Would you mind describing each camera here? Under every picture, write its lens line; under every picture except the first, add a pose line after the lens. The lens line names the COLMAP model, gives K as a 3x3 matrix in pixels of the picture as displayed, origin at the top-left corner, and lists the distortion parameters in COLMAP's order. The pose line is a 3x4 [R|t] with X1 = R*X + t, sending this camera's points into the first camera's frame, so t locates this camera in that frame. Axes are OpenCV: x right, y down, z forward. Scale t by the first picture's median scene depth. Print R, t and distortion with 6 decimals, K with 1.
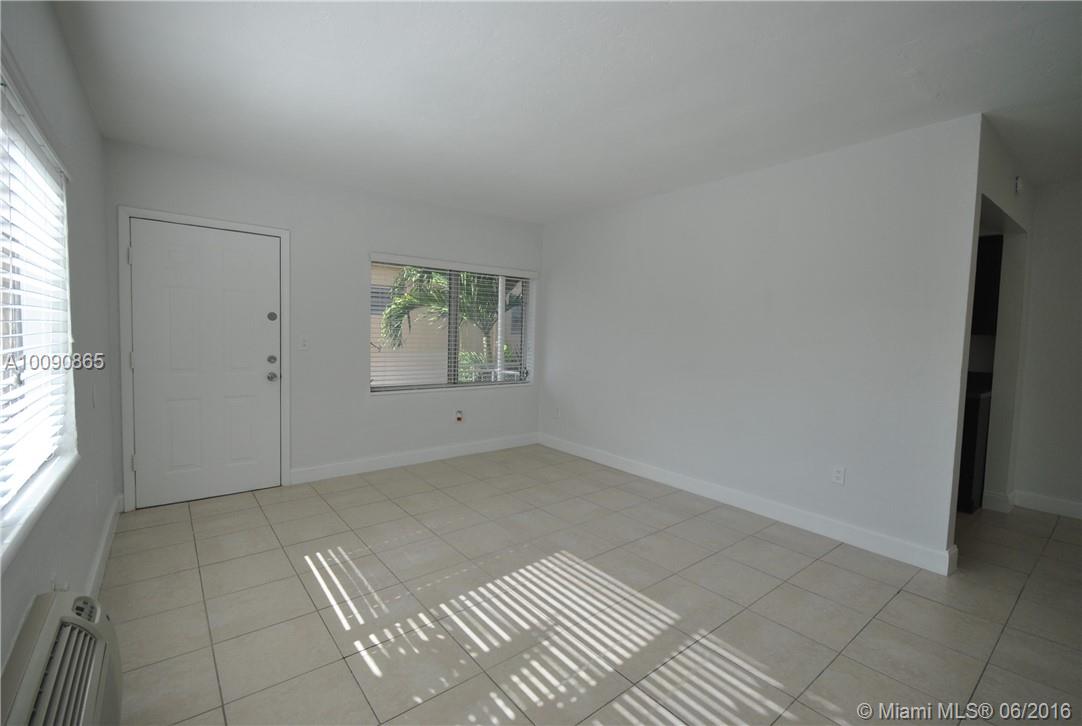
lens RADIAL K [[483.1, 0, 541.3], [0, 483.1, 360.5], [0, 0, 1]] dist [-0.000033, 0.000498]
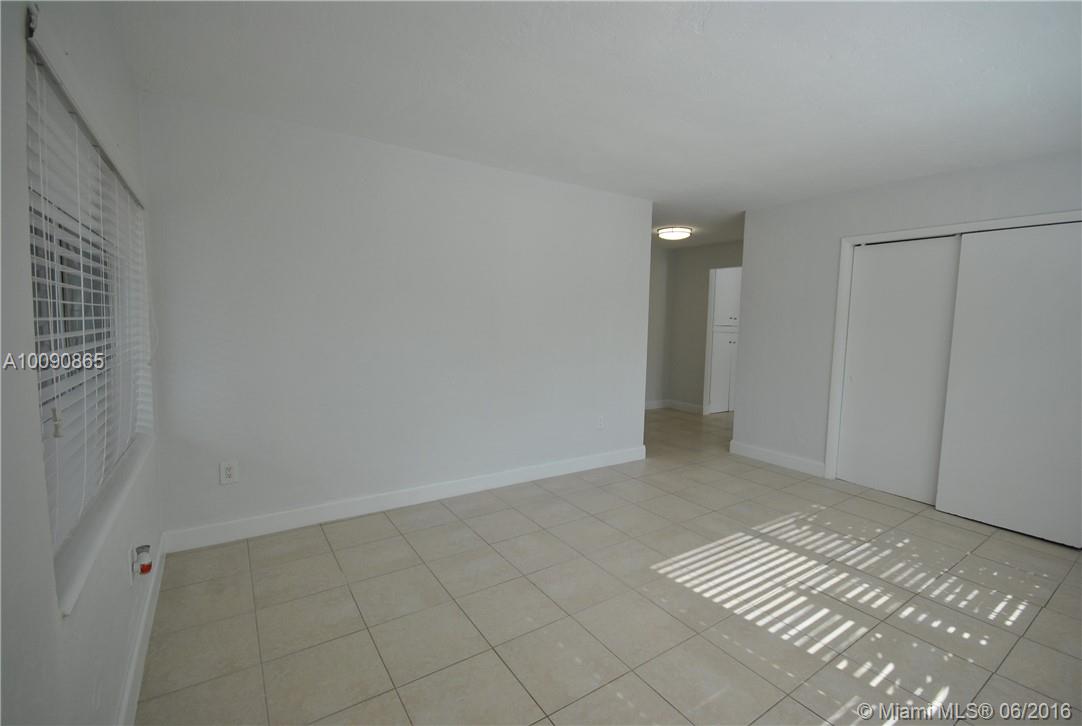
lens RADIAL K [[483.1, 0, 541.7], [0, 483.1, 361.2], [0, 0, 1]] dist [-0.000033, 0.000498]
pose [[0.073768, -0.106314, 0.991592, -1.010331], [0.045310, 0.993632, 0.103162, -0.123517], [-0.996246, 0.037319, 0.078116, 1.340342]]
